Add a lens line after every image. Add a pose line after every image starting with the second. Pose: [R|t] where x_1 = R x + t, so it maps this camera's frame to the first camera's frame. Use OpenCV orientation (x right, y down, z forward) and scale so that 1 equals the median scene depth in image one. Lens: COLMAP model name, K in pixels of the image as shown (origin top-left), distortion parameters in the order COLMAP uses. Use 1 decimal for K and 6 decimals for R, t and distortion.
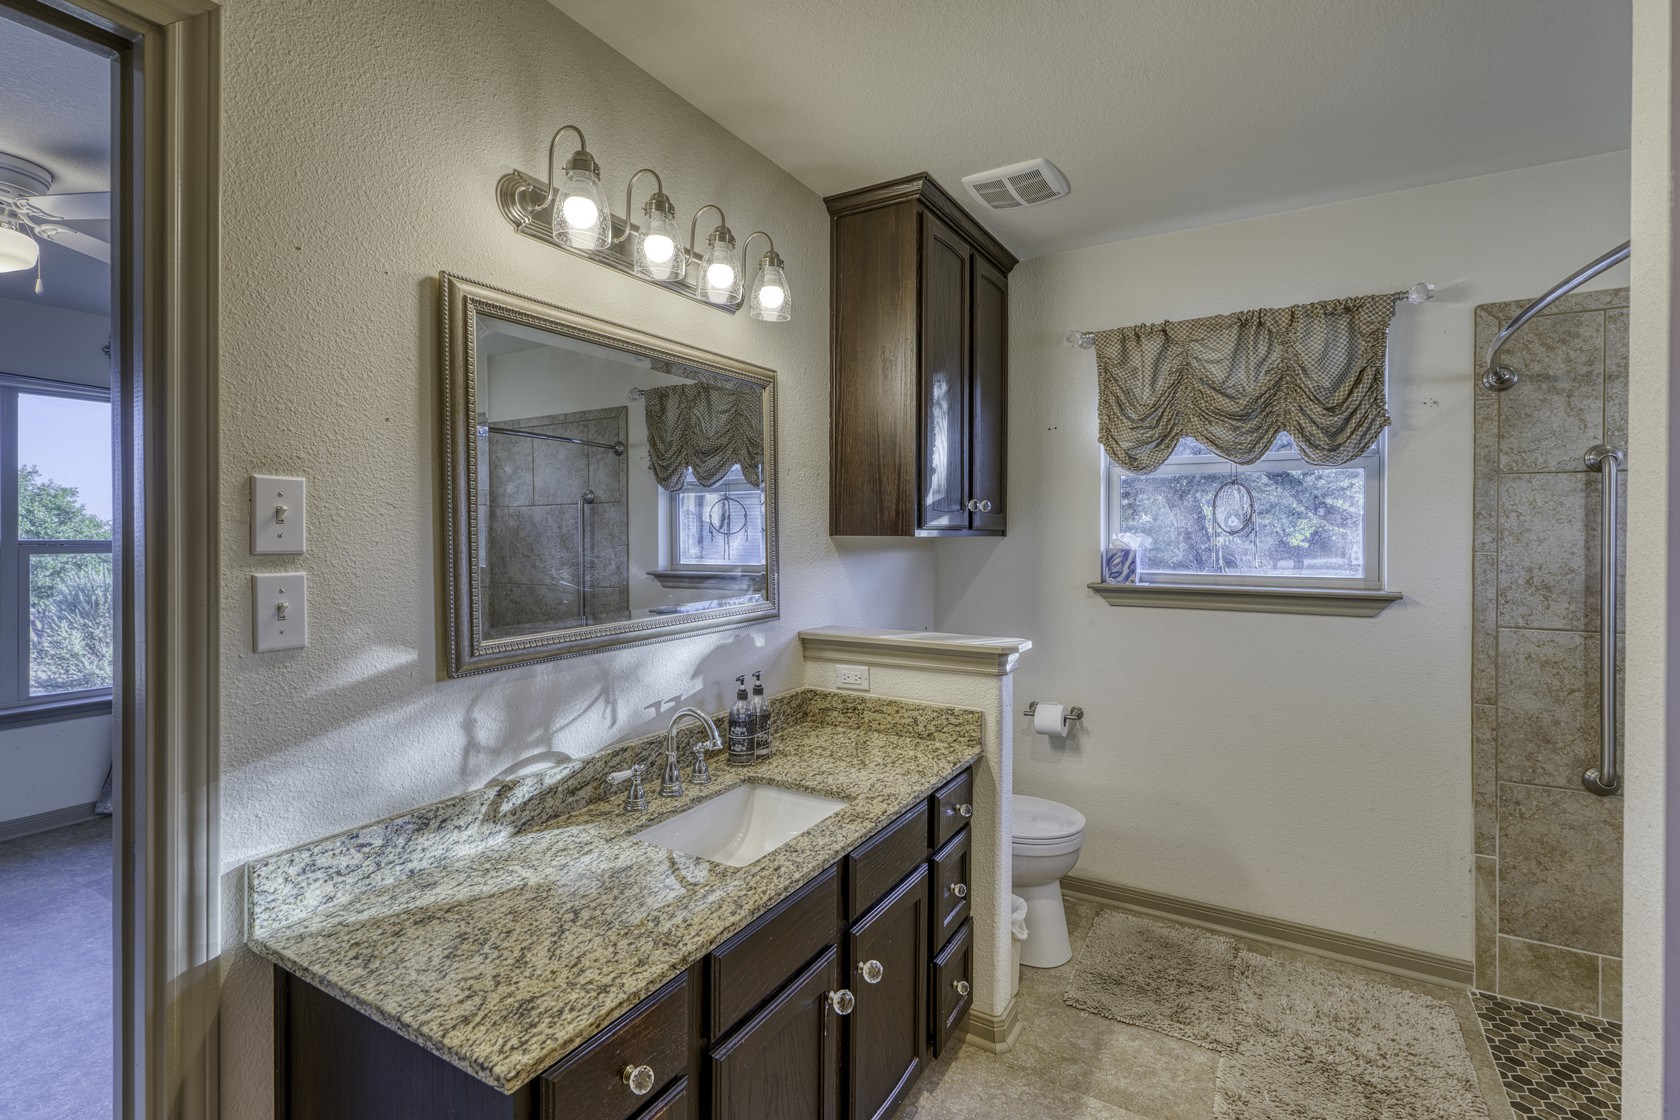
lens RADIAL K [[788.4, 0, 844.5], [0, 788.4, 528.9], [0, 0, 1]] dist [0.005808, -0.000194]
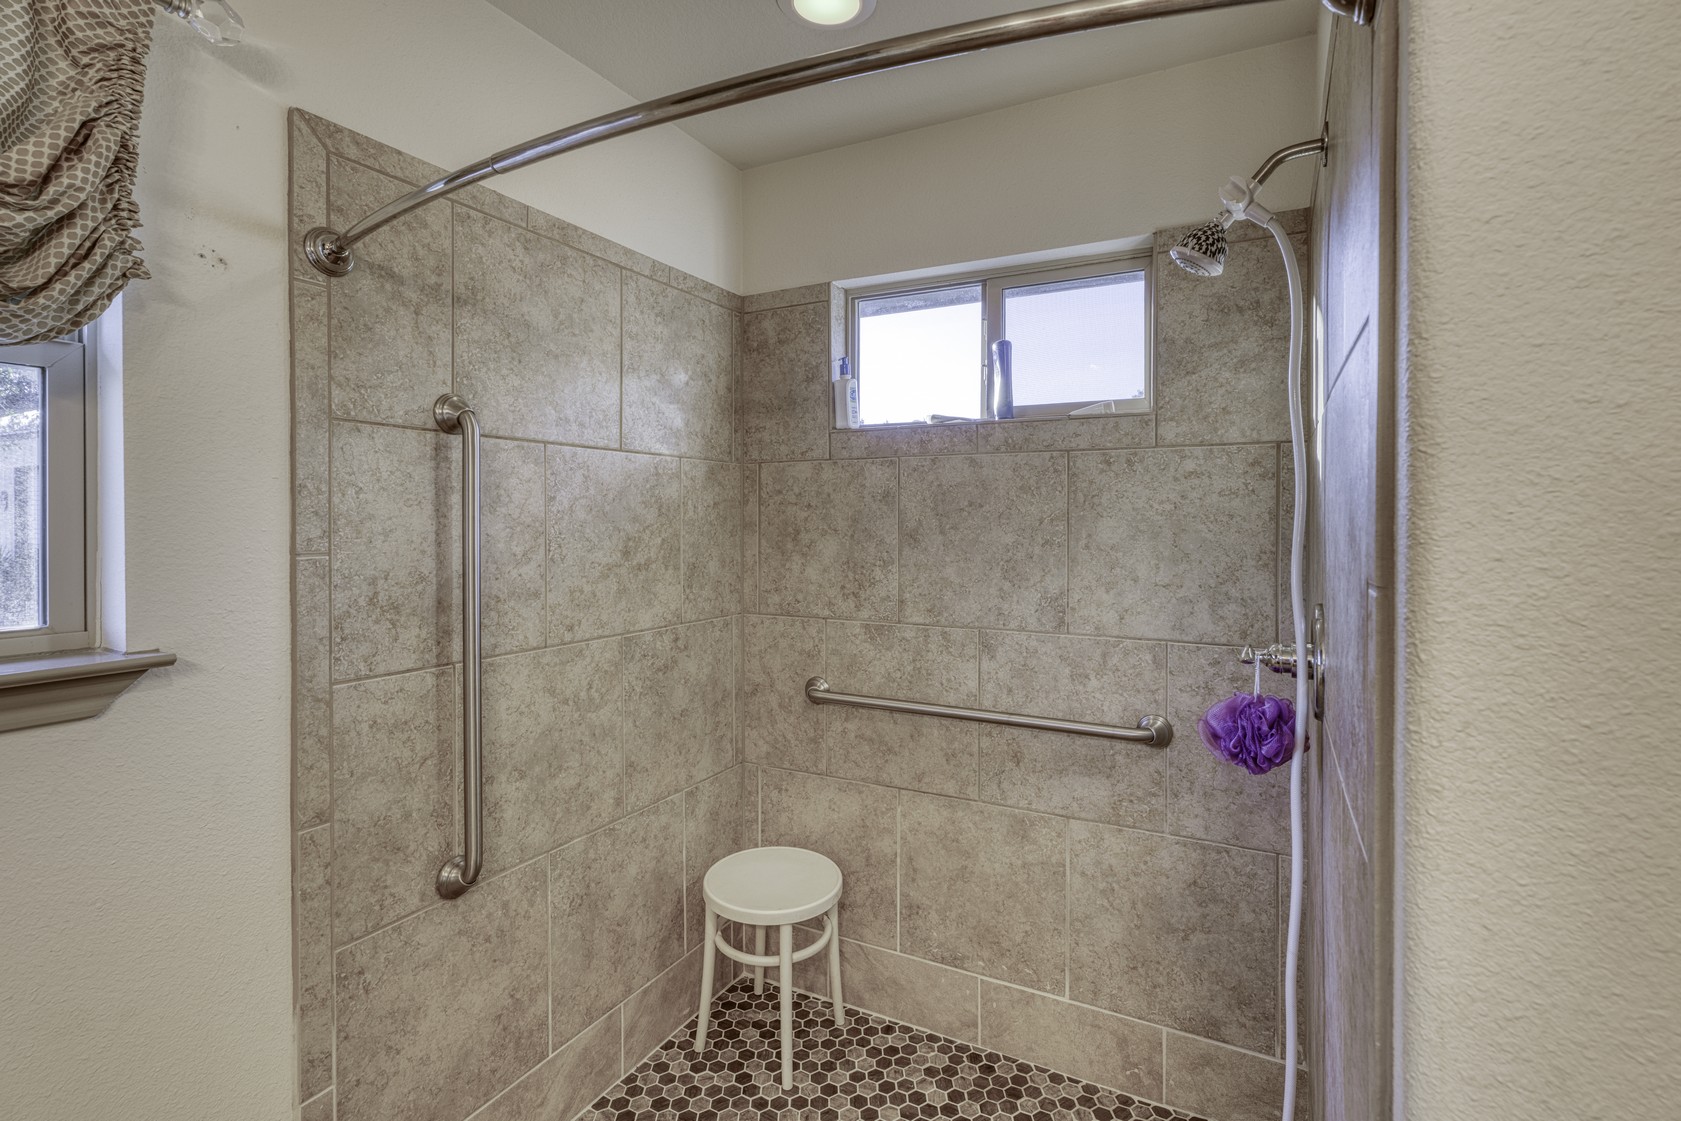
lens RADIAL K [[788.9, 0, 845.0], [0, 788.9, 529.4], [0, 0, 1]] dist [0.005808, -0.000194]
pose [[-0.055648, -0.009191, 0.998408, 0.233950], [-0.002892, 0.999955, 0.009044, 0.004922], [-0.998446, -0.002384, -0.055672, 0.668057]]
